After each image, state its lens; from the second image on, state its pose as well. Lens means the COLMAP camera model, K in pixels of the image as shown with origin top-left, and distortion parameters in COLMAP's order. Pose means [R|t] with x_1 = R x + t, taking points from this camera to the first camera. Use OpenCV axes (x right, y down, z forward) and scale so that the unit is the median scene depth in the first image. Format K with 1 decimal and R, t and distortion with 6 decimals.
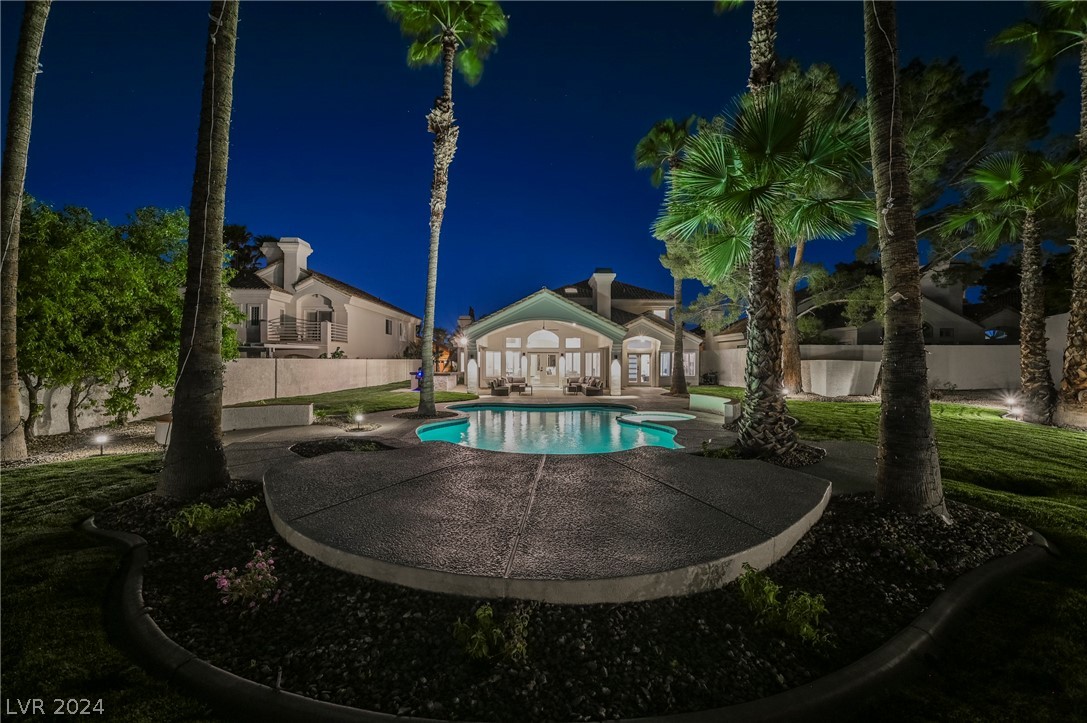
lens RADIAL K [[429.0, 0, 547.0], [0, 429.0, 361.0], [0, 0, 1]] dist [-0.001385, -0.000022]
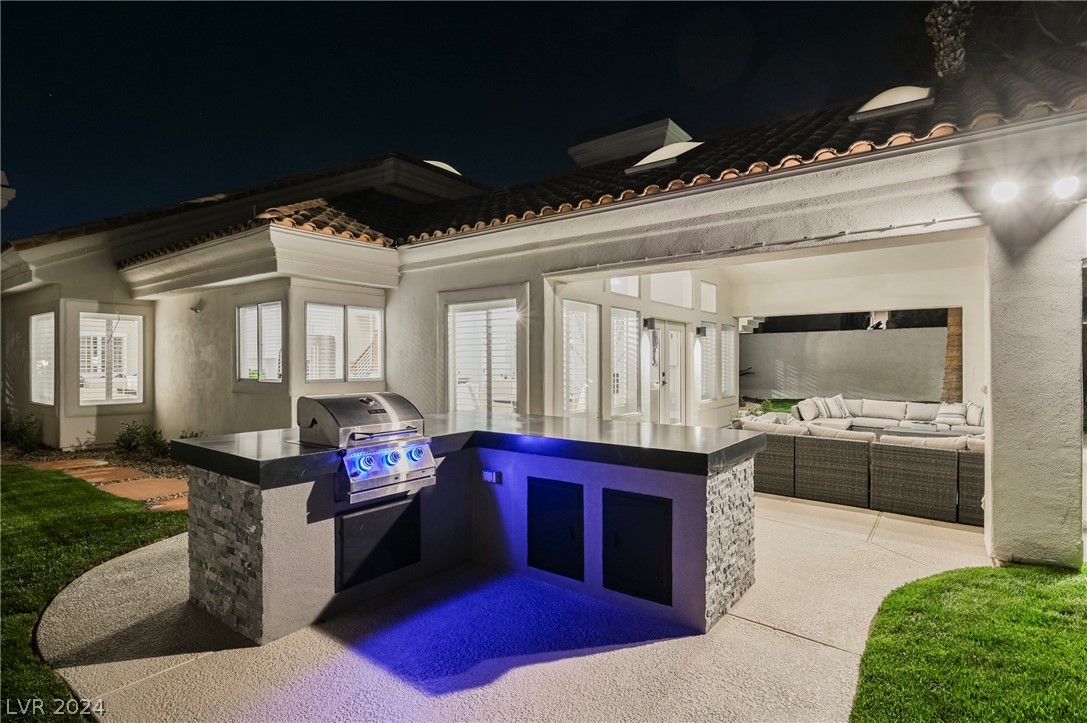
lens RADIAL K [[532.2, 0, 539.8], [0, 532.2, 364.8], [0, 0, 1]] dist [0.000311, -0.000011]
pose [[0.610246, -0.011275, 0.792132, -0.381032], [0.006924, 0.999936, 0.008898, 0.006320], [-0.792182, 0.000055, 0.610285, 0.914408]]
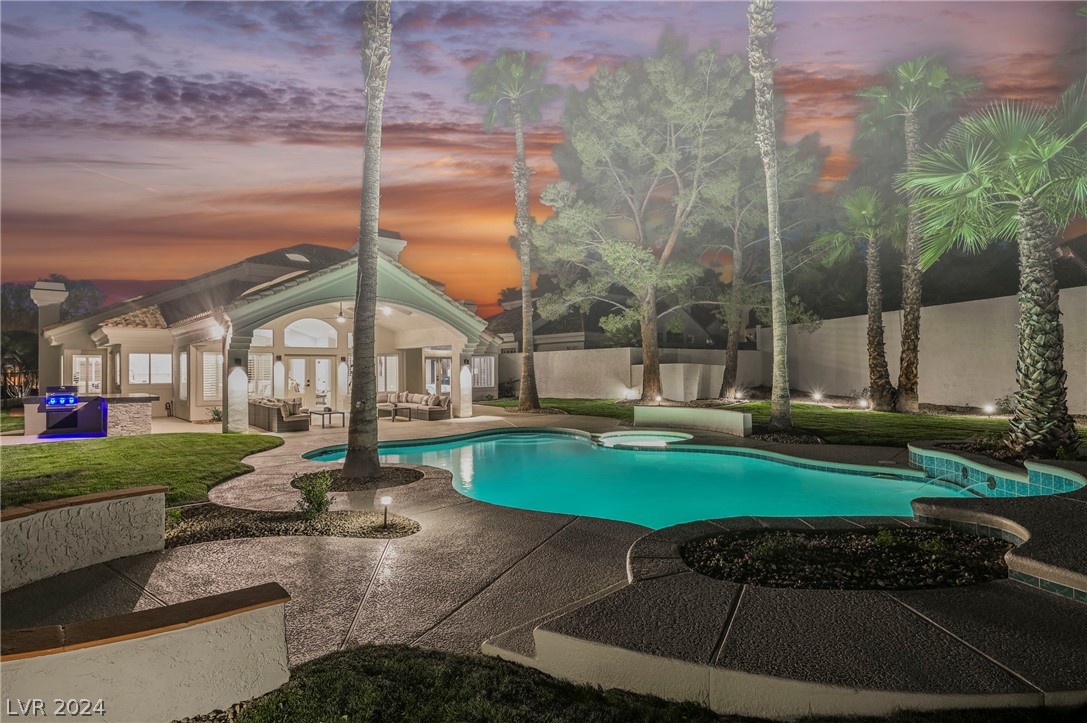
lens RADIAL K [[547.6, 0, 541.0], [0, 547.6, 361.9], [0, 0, 1]] dist [-0.005201, -0.000508]
pose [[0.749573, -0.002966, 0.661915, -0.298809], [0.013743, 0.999844, -0.011083, 0.002428], [-0.661779, 0.017405, 0.749497, 0.226026]]
